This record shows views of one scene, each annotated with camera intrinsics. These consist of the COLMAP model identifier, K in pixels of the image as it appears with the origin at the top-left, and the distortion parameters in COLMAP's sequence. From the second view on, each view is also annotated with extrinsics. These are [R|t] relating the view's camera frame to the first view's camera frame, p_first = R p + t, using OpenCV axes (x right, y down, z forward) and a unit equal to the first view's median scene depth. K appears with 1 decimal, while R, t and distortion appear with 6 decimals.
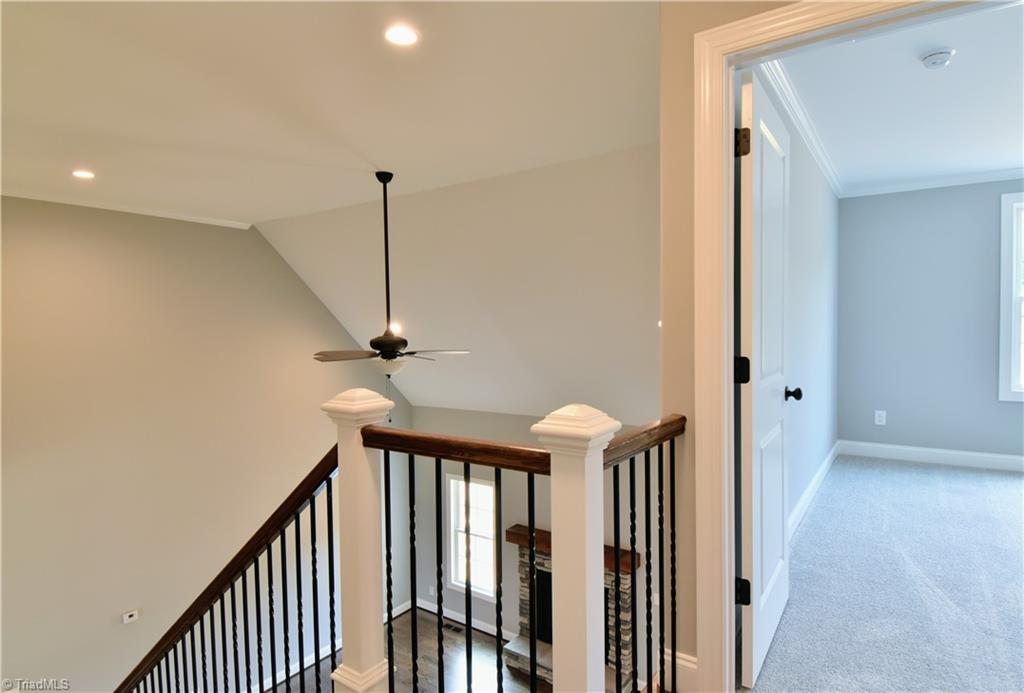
lens RADIAL K [[562.4, 0, 532.3], [0, 562.4, 344.6], [0, 0, 1]] dist [0.050428, -0.057933]
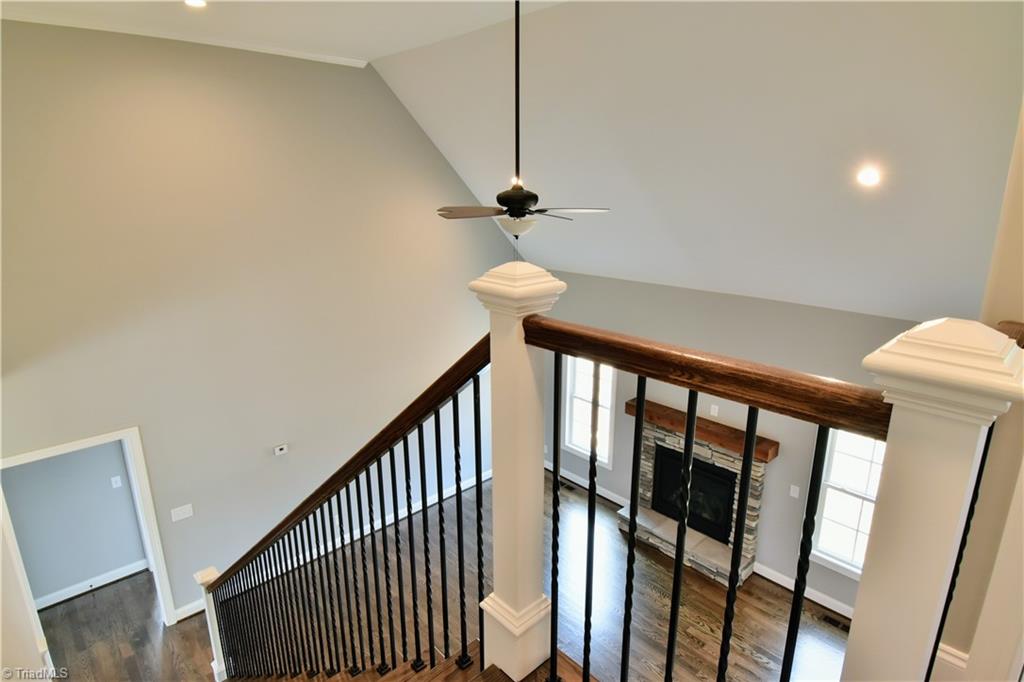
lens RADIAL K [[565.1, 0, 510.7], [0, 565.1, 336.4], [0, 0, 1]] dist [0.052963, -0.059308]
pose [[0.974318, 0.067235, -0.214905, -0.059566], [-0.015935, 0.972578, 0.232031, 0.001487], [0.224612, -0.222648, 0.948671, 0.114496]]
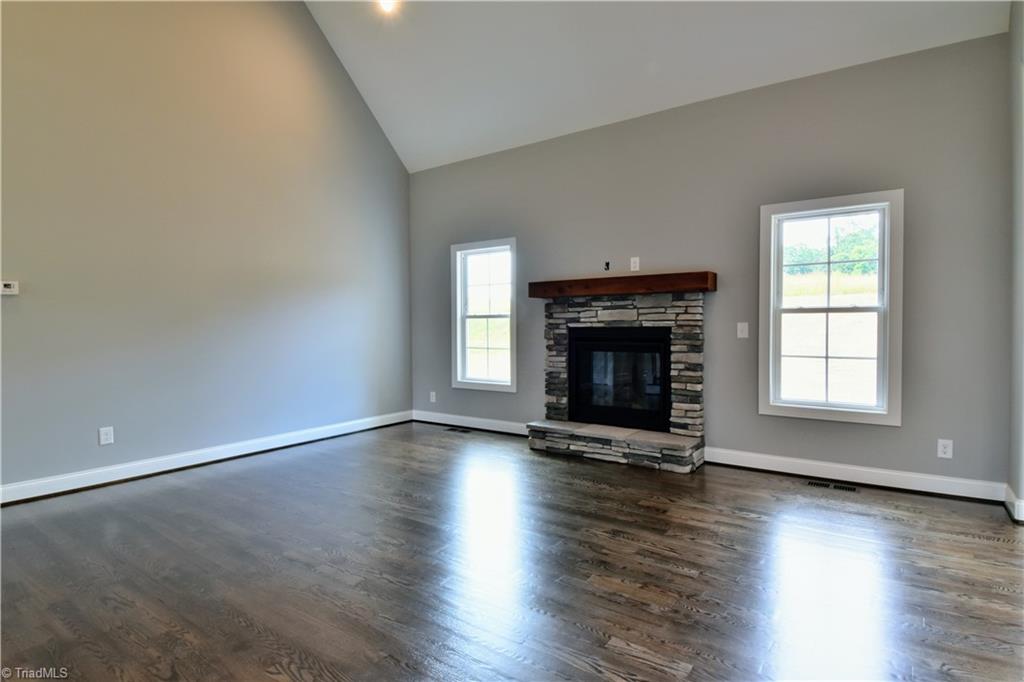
lens RADIAL K [[539.2, 0, 511.3], [0, 539.2, 337.0], [0, 0, 1]] dist [0.046319, -0.049709]
pose [[0.999528, 0.004246, -0.030435, -0.075645], [-0.004558, 0.999937, -0.010214, 0.649089], [0.030390, 0.010348, 0.999485, 0.411960]]
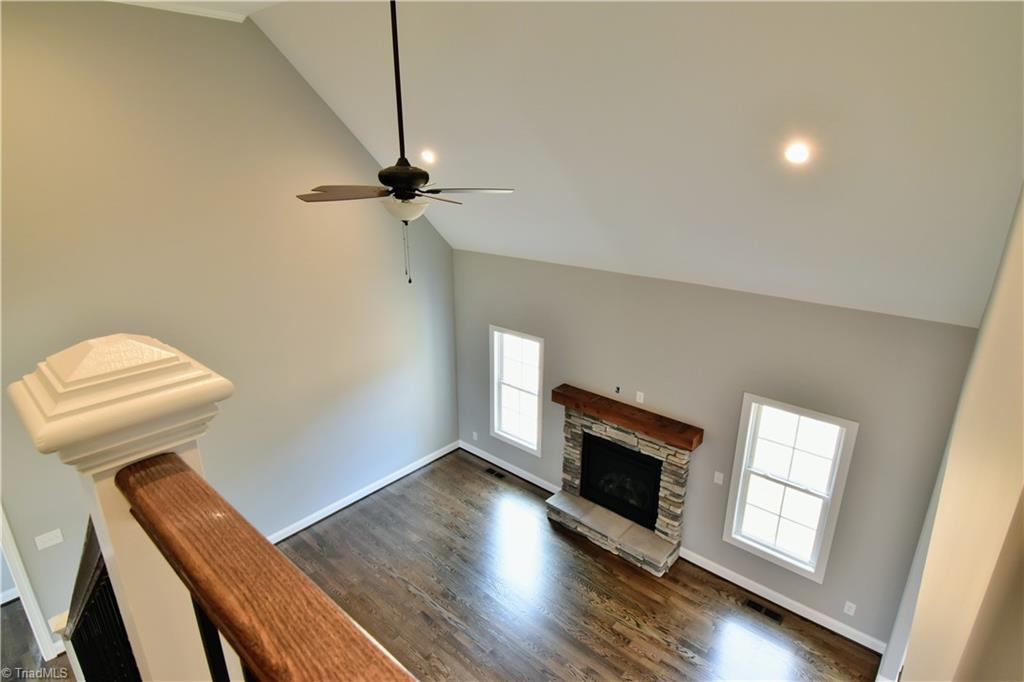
lens RADIAL K [[539.2, 0, 511.3], [0, 539.2, 337.0], [0, 0, 1]] dist [0.046319, -0.049709]
pose [[0.991585, 0.052812, -0.118199, -0.020665], [-0.017353, 0.958992, 0.282902, -0.004381], [0.128292, -0.278470, 0.951838, 0.279601]]
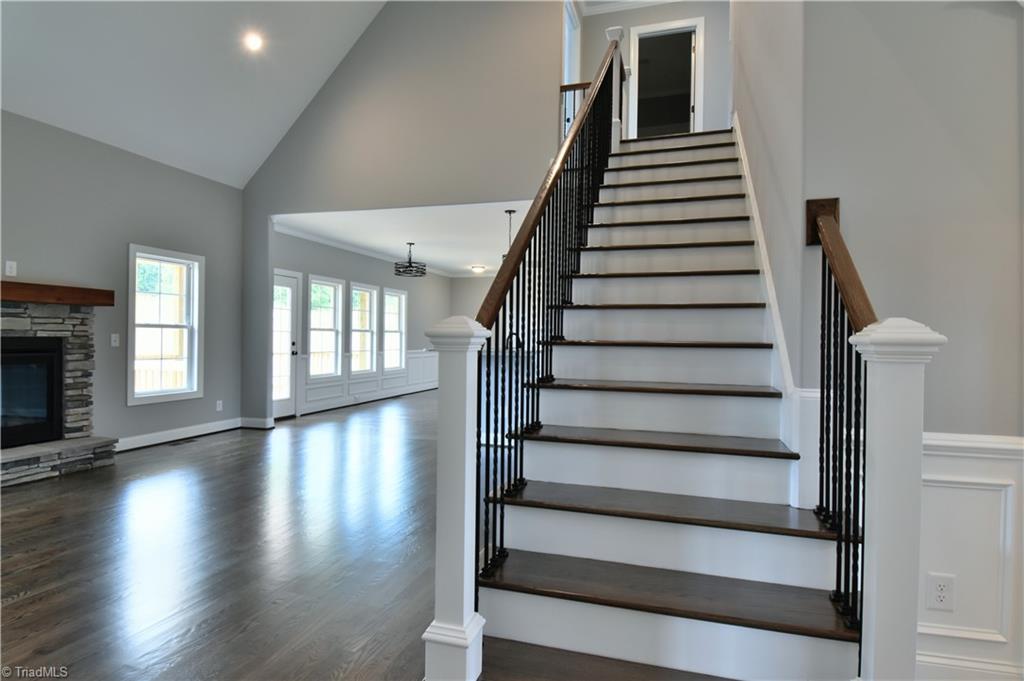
lens RADIAL K [[539.2, 0, 511.3], [0, 539.2, 336.5], [0, 0, 1]] dist [0.046319, -0.049709]
pose [[-0.290138, 0.010412, 0.956928, -1.081661], [0.027724, 0.999613, -0.002471, 0.644032], [-0.956583, 0.025813, -0.290314, 0.910911]]
